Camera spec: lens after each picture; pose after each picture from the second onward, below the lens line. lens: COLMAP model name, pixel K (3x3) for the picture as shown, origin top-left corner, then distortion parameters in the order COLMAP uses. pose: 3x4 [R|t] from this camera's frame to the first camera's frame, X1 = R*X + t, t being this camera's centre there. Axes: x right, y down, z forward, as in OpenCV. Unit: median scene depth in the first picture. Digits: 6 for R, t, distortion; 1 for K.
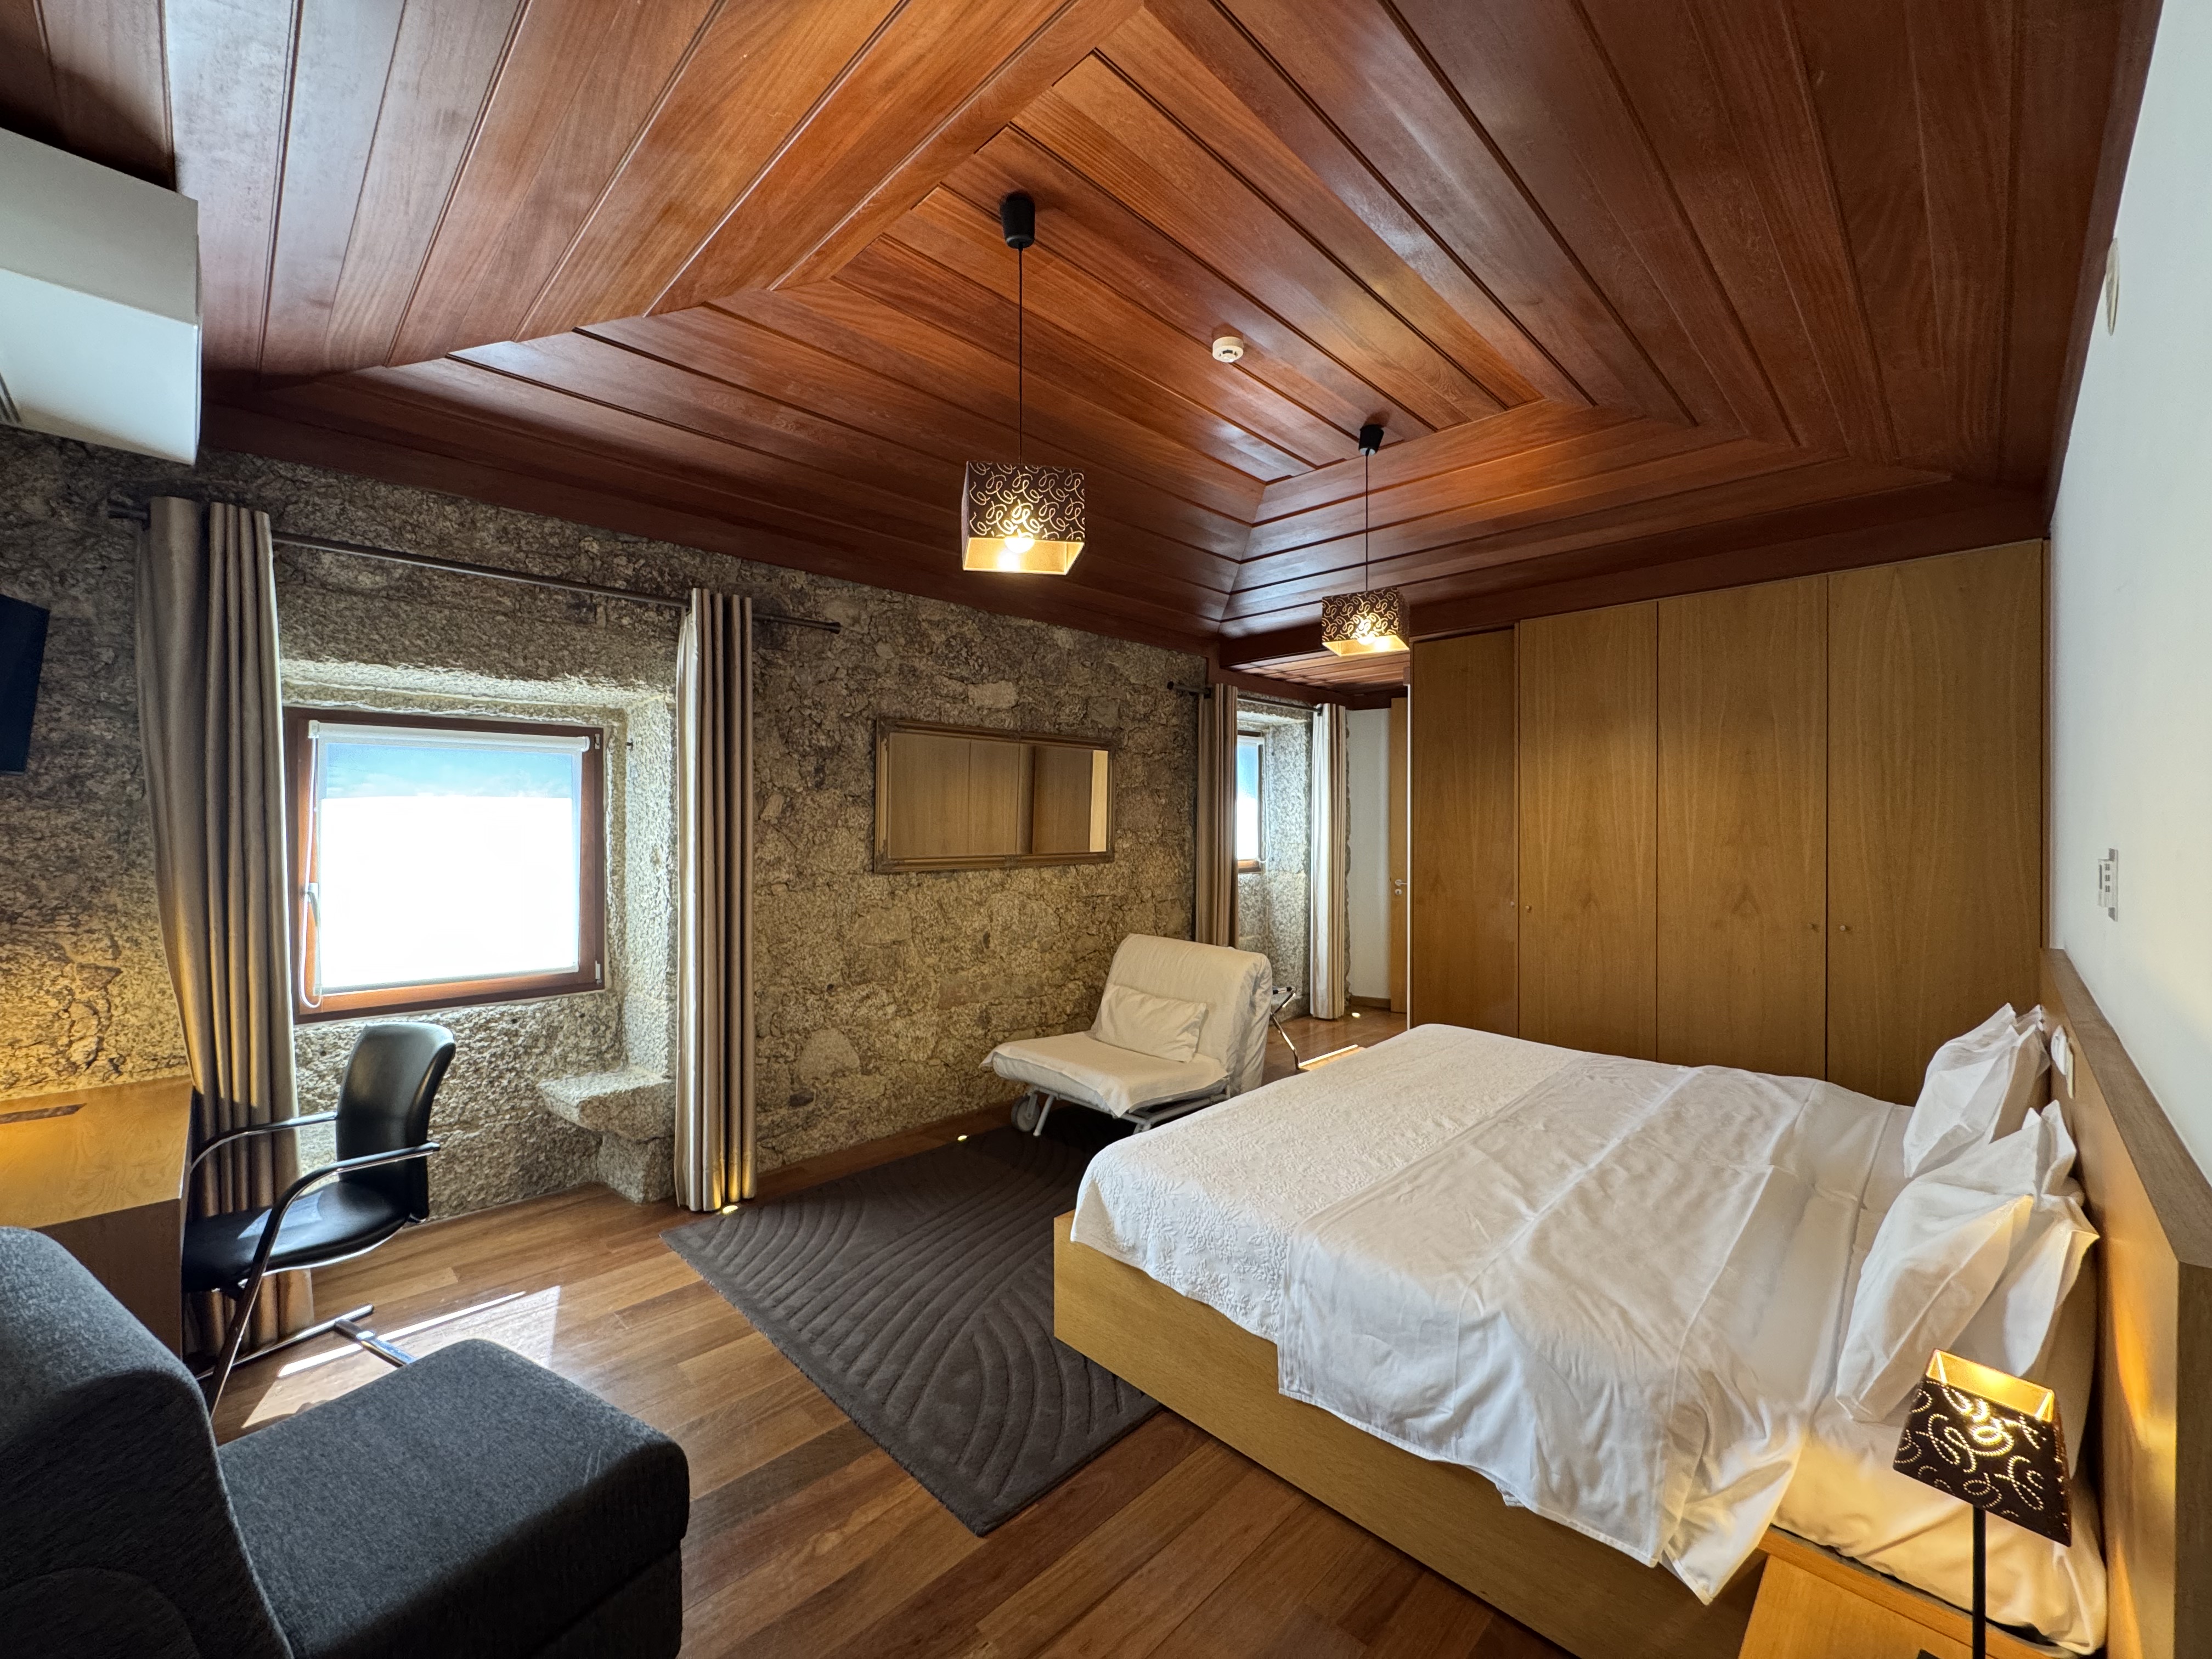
lens RADIAL K [[886.4, 0, 1106.0], [0, 886.4, 829.5], [0, 0, 1]] dist [-0.003566, 0.000468]
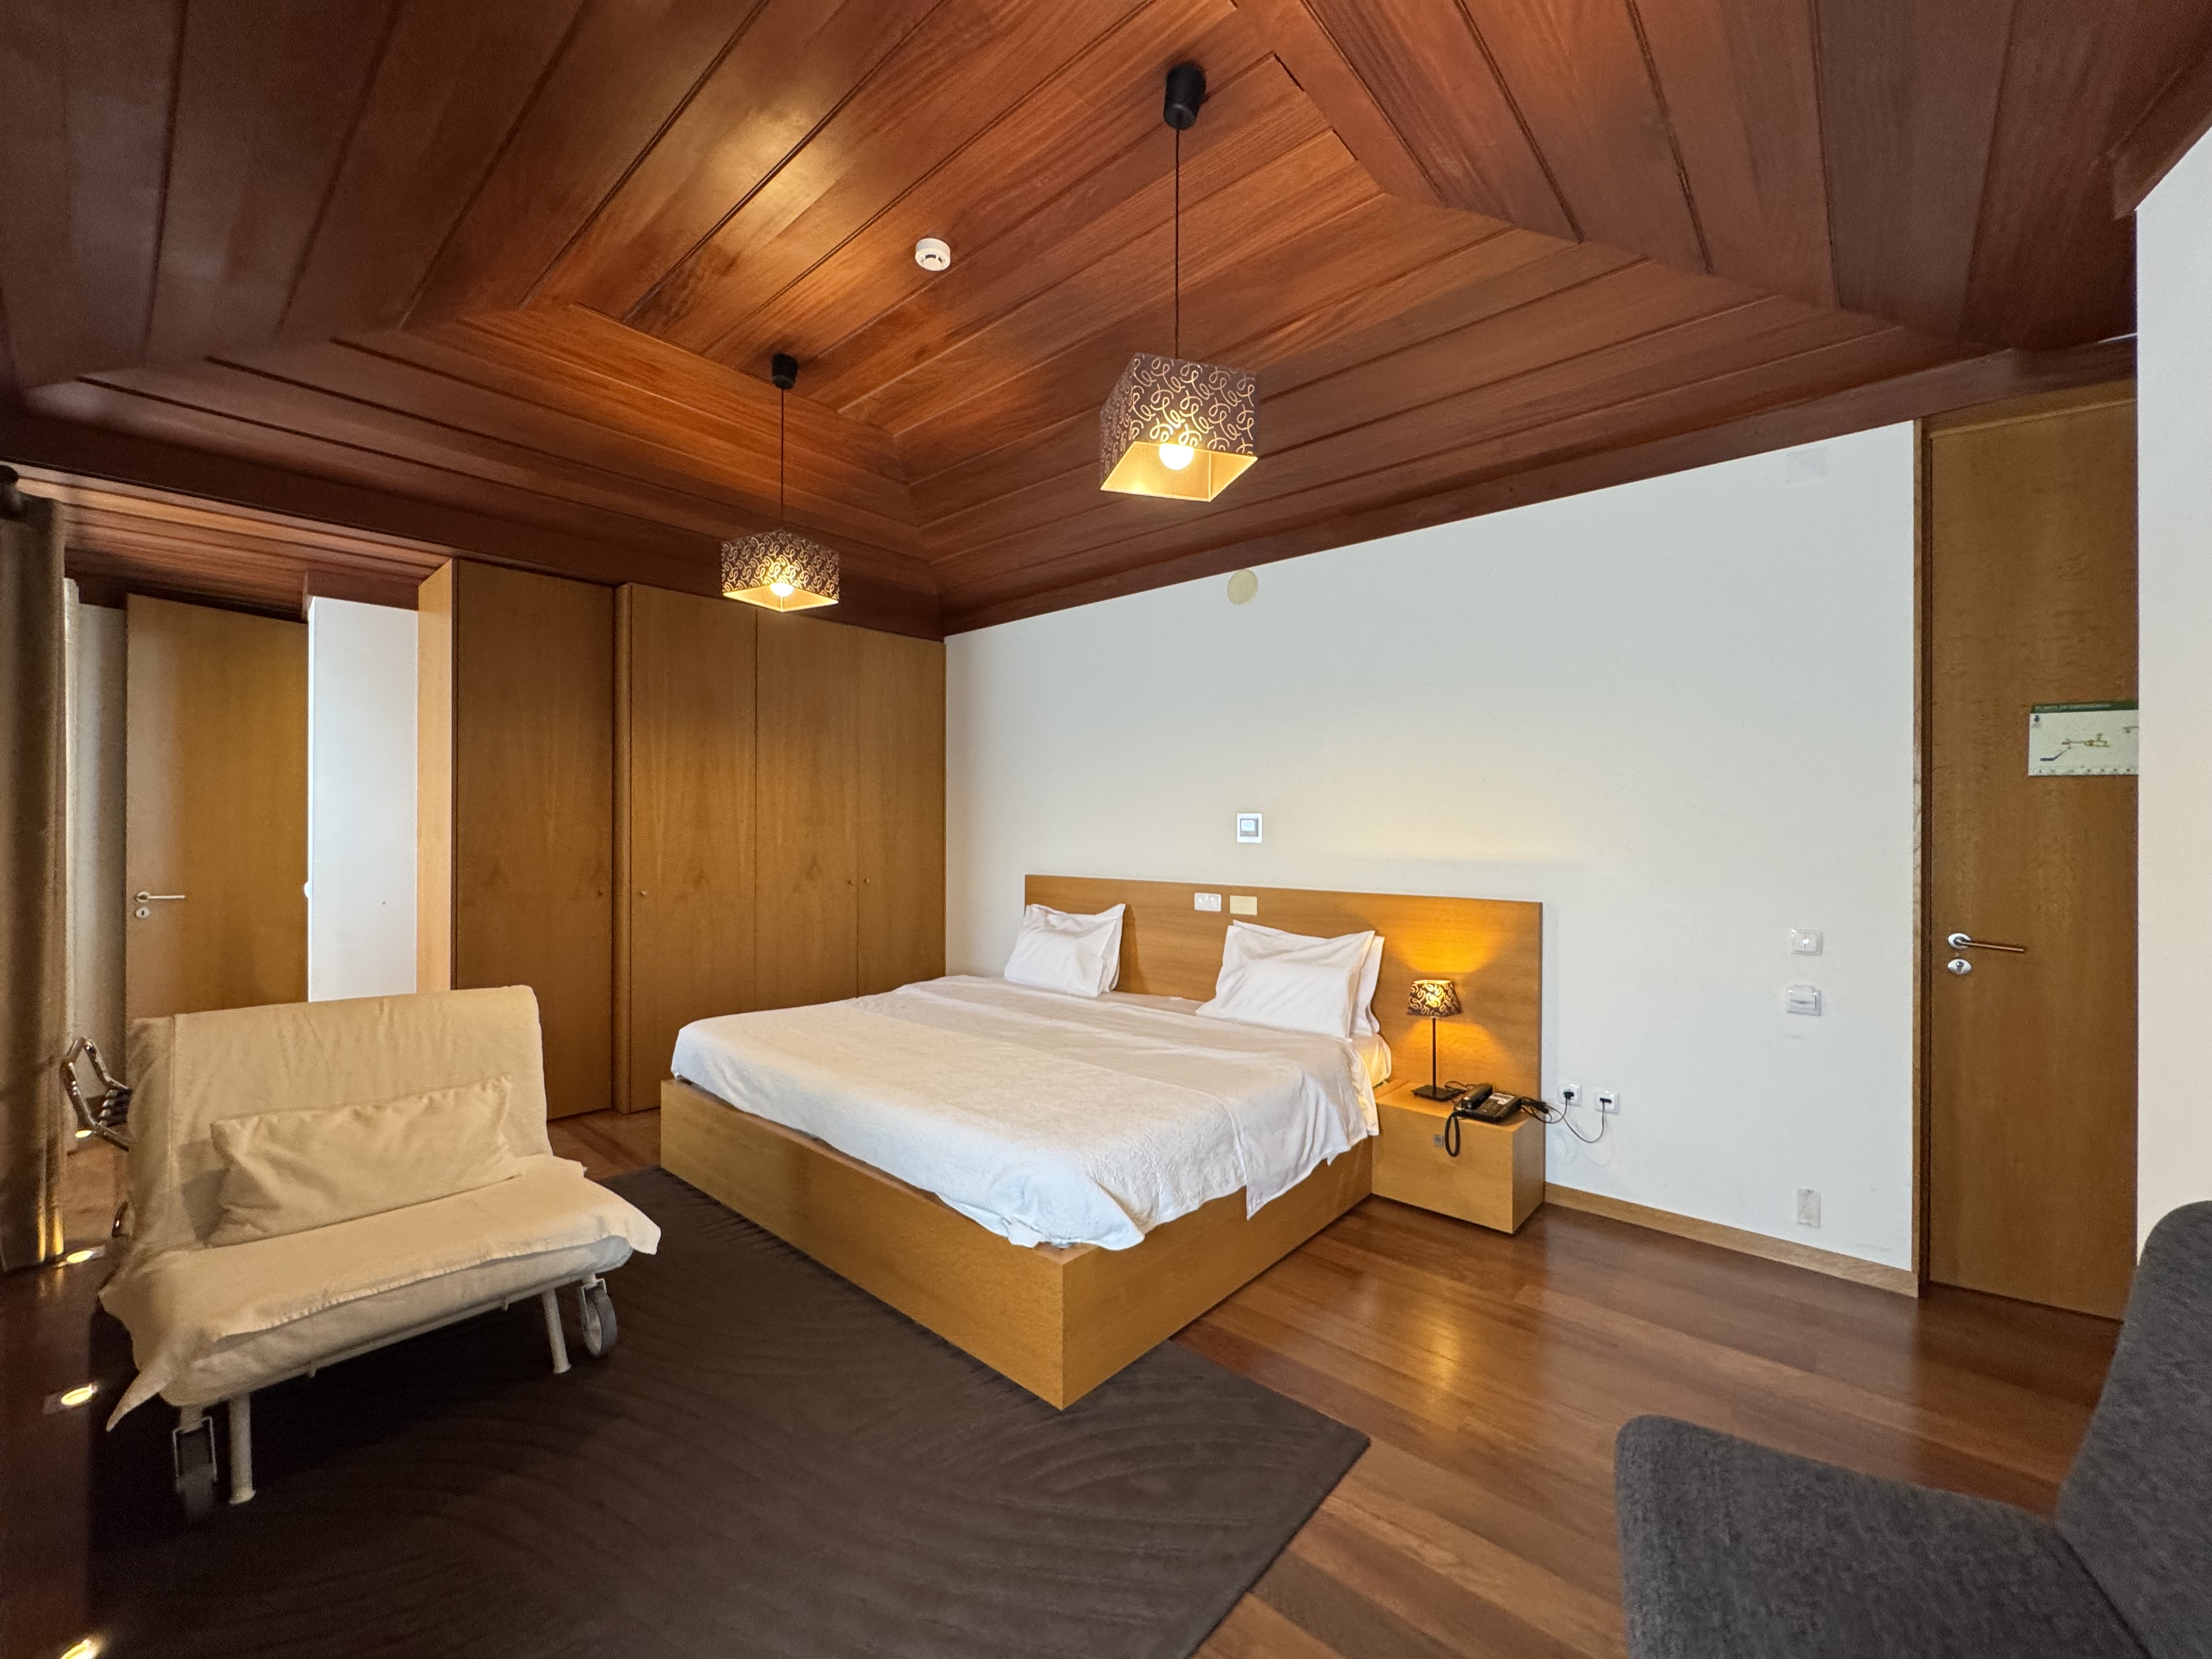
lens RADIAL K [[886.4, 0, 1106.0], [0, 886.4, 829.5], [0, 0, 1]] dist [-0.003566, 0.000468]
pose [[-0.061434, -0.003254, 0.998106, -0.954068], [0.004375, 0.999984, 0.003529, 0.039344], [-0.998102, 0.004583, -0.061419, 1.105747]]
